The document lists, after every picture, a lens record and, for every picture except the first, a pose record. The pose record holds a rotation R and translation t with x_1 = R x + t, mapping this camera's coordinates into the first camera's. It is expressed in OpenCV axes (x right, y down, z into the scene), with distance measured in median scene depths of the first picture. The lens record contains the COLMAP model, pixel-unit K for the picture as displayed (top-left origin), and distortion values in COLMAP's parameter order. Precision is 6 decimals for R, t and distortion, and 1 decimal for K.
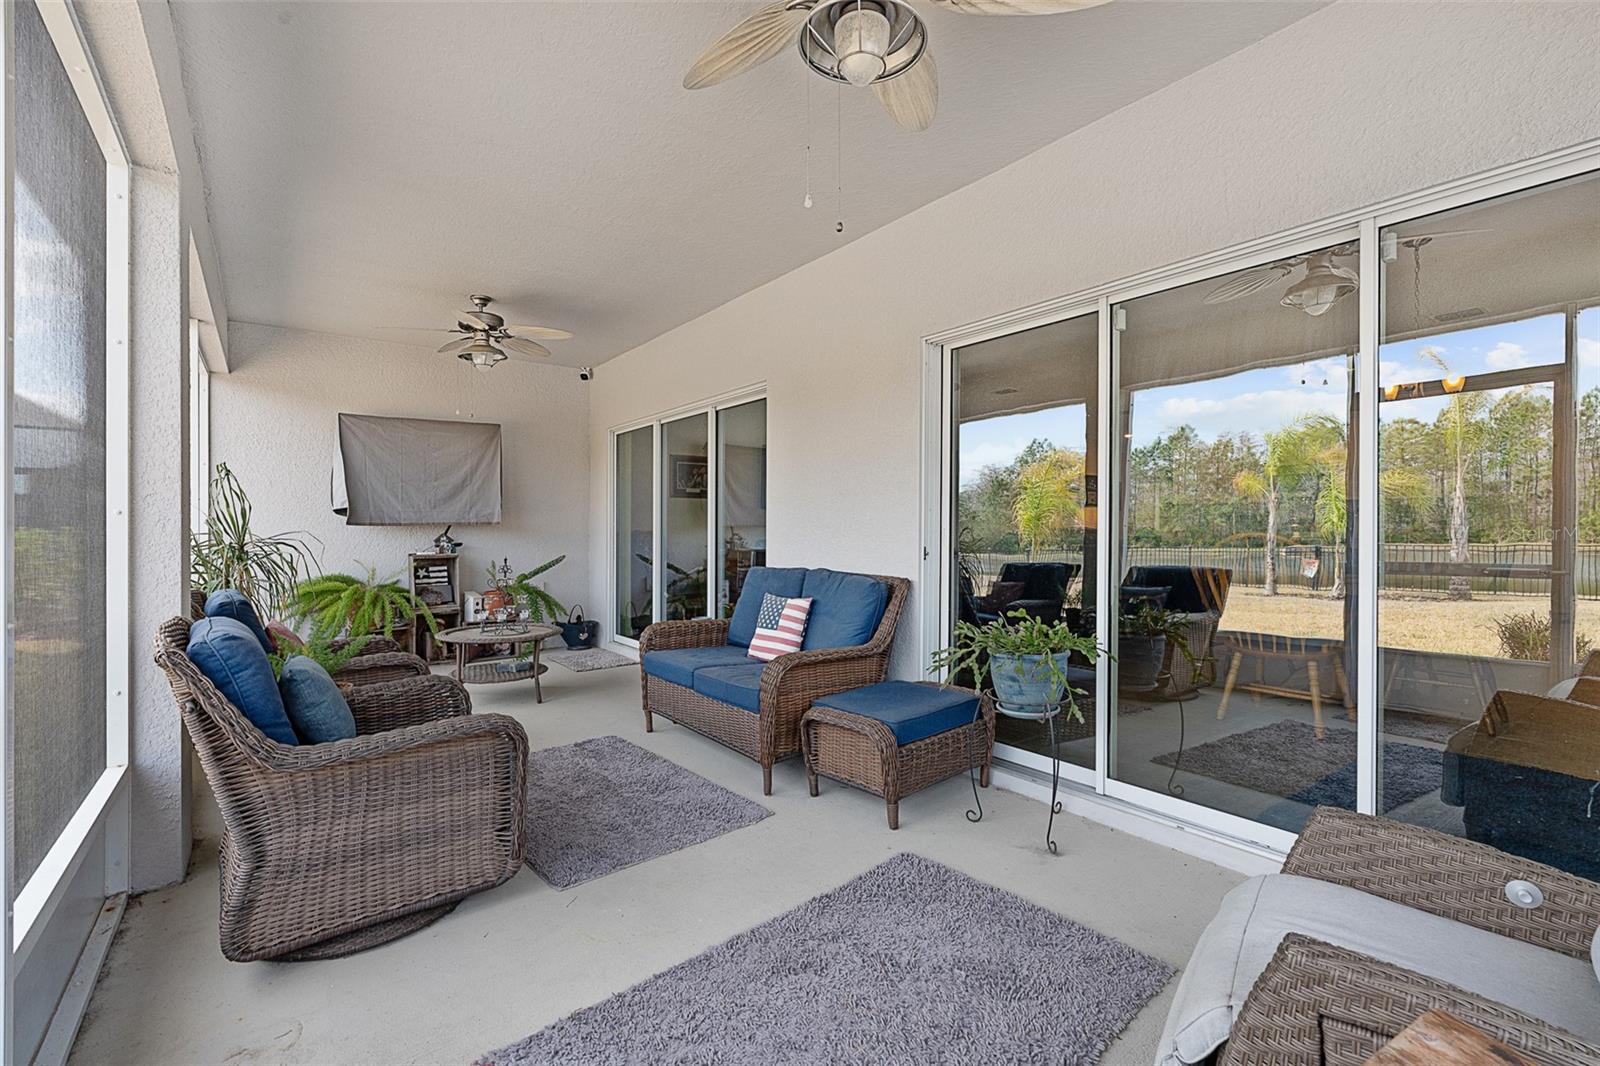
lens RADIAL K [[720.7, 0, 797.6], [0, 720.7, 536.1], [0, 0, 1]] dist [-0.005452, 0.001655]
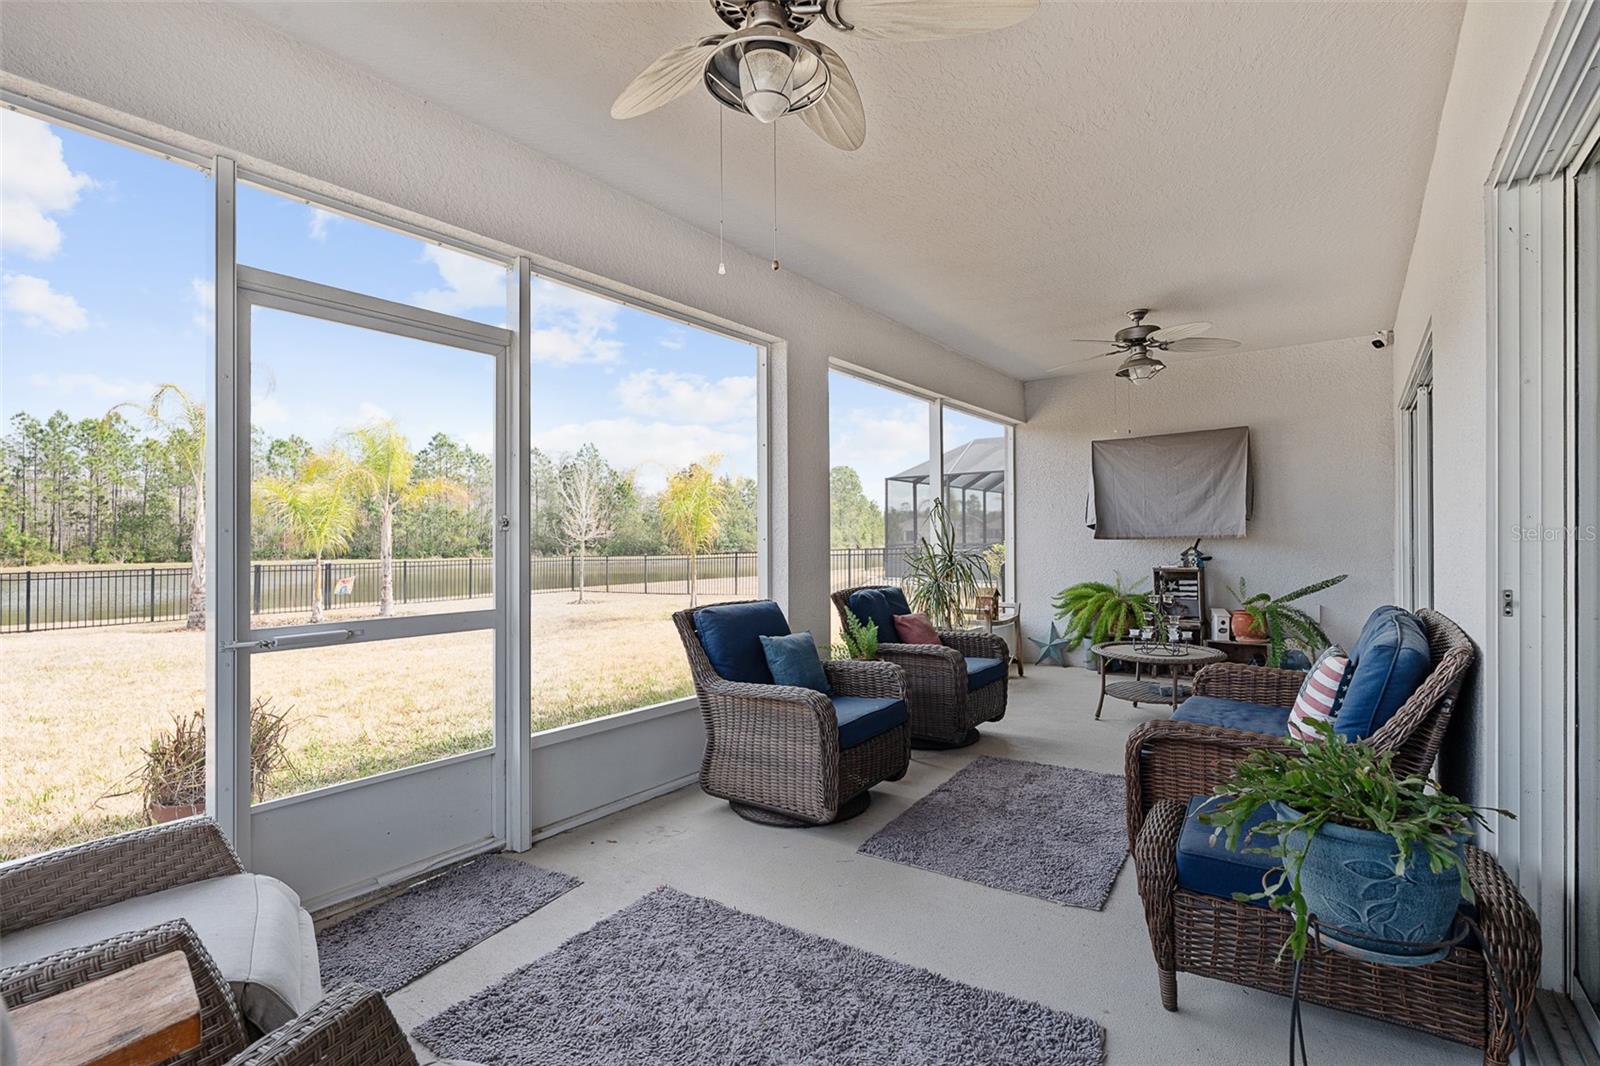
lens RADIAL K [[720.7, 0, 796.1], [0, 720.7, 533.7], [0, 0, 1]] dist [-0.005452, 0.001655]
pose [[0.274894, -0.006850, -0.961450, 0.325645], [-0.004582, 0.999954, -0.008434, -0.011569], [0.961464, 0.006723, 0.274850, 0.231453]]
